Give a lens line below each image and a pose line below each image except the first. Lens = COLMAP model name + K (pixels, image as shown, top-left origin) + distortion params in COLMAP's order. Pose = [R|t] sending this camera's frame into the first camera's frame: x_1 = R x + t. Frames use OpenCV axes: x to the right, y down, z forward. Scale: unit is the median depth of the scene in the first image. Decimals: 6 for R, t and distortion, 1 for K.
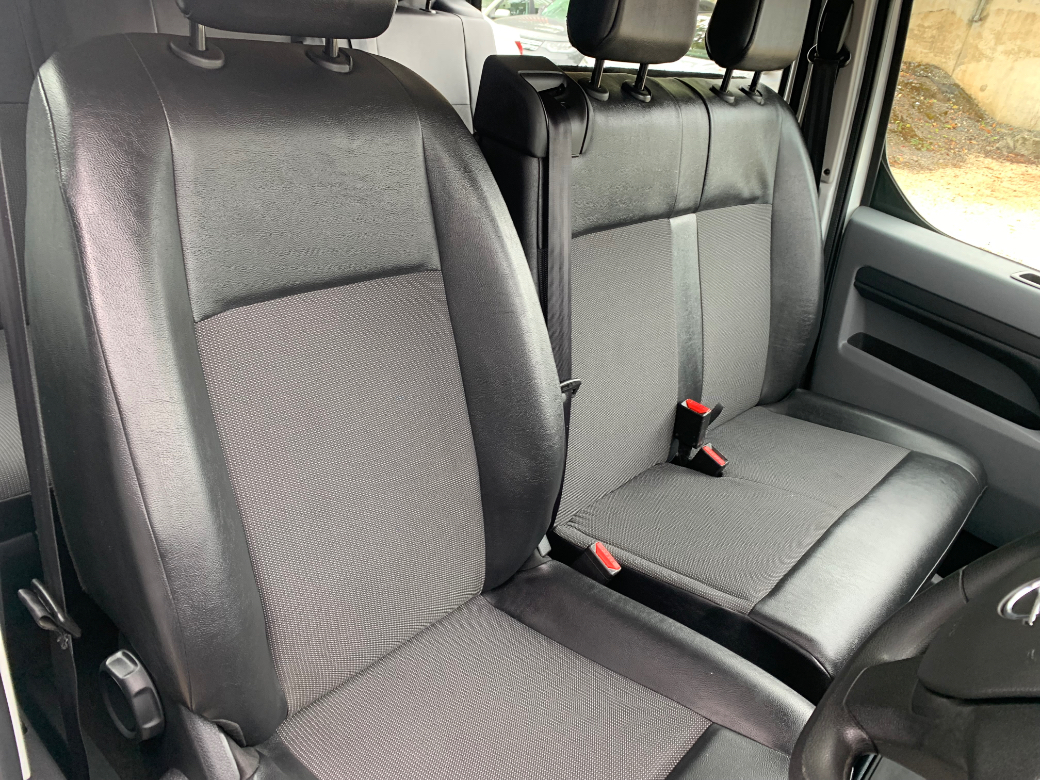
lens RADIAL K [[800.2, 0, 521.5], [0, 800.2, 385.4], [0, 0, 1]] dist [-0.005591, -0.009574]
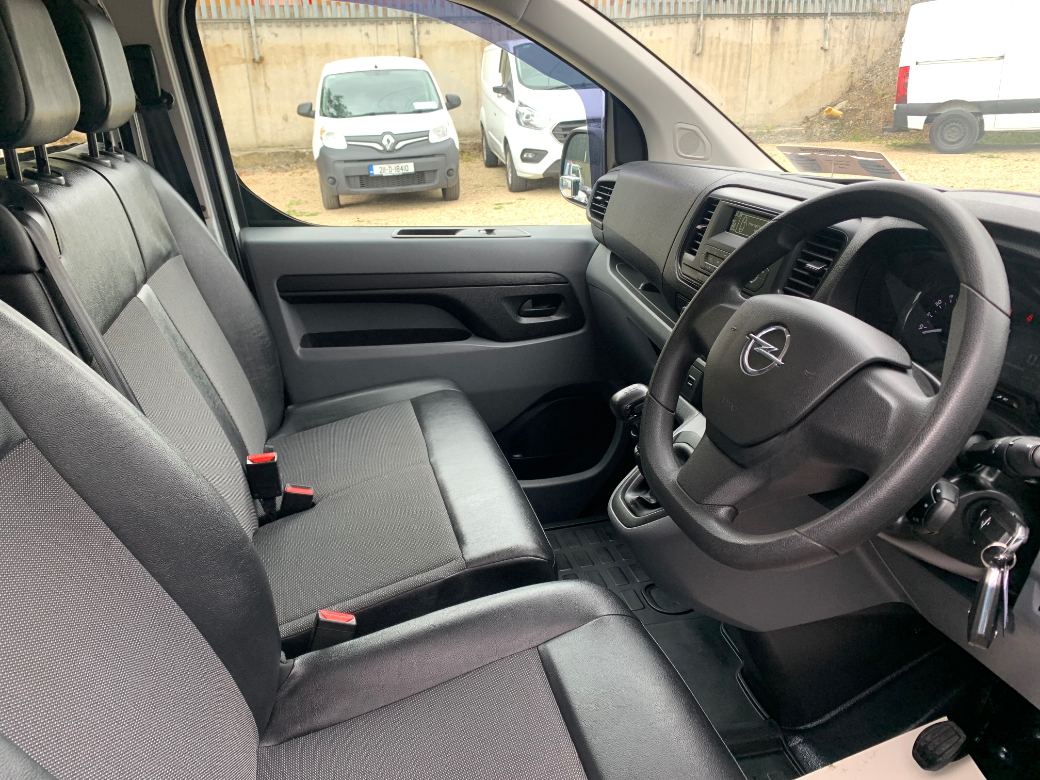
lens RADIAL K [[800.2, 0, 518.8], [0, 800.2, 390.3], [0, 0, 1]] dist [-0.005591, -0.009574]
pose [[0.546379, -0.456871, 0.701954, -0.238893], [0.489265, 0.854350, 0.175230, -0.056898], [-0.679772, 0.247700, 0.690329, 0.090579]]
